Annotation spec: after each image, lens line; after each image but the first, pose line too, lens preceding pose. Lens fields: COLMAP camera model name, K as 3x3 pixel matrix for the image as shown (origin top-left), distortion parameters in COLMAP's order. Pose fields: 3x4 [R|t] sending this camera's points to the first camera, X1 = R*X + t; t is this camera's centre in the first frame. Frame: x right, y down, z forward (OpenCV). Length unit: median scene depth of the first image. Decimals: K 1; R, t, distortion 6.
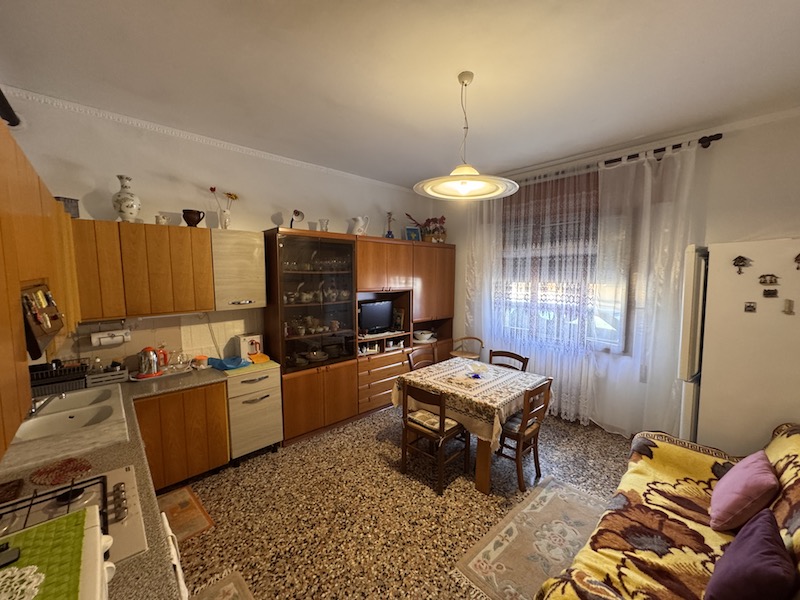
lens RADIAL K [[321.8, 0, 399.0], [0, 321.8, 299.0], [0, 0, 1]] dist [-0.004059, 0.000862]
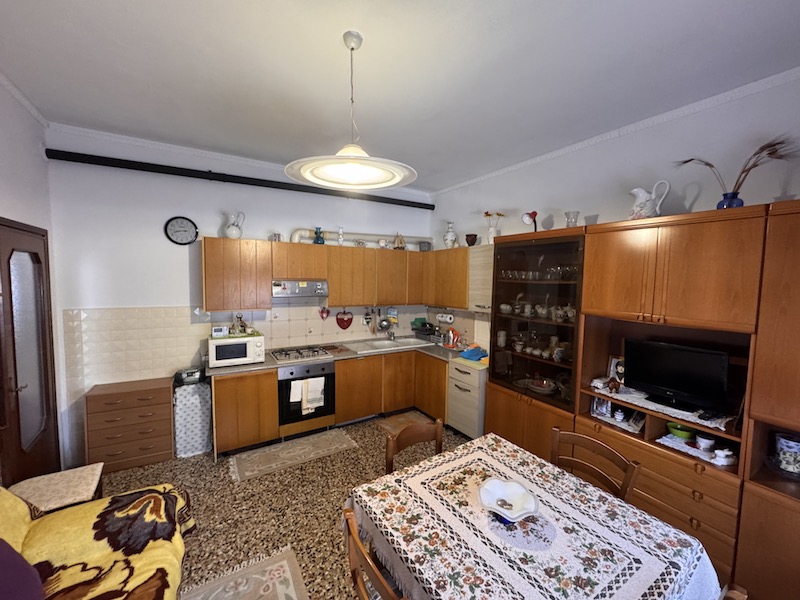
lens RADIAL K [[321.8, 0, 398.7], [0, 321.8, 300.4], [0, 0, 1]] dist [-0.004059, 0.000862]
pose [[-0.201759, 0.061185, -0.977522, 0.759619], [-0.103727, 0.991099, 0.083444, -0.082853], [0.973927, 0.118231, -0.193617, 1.005372]]
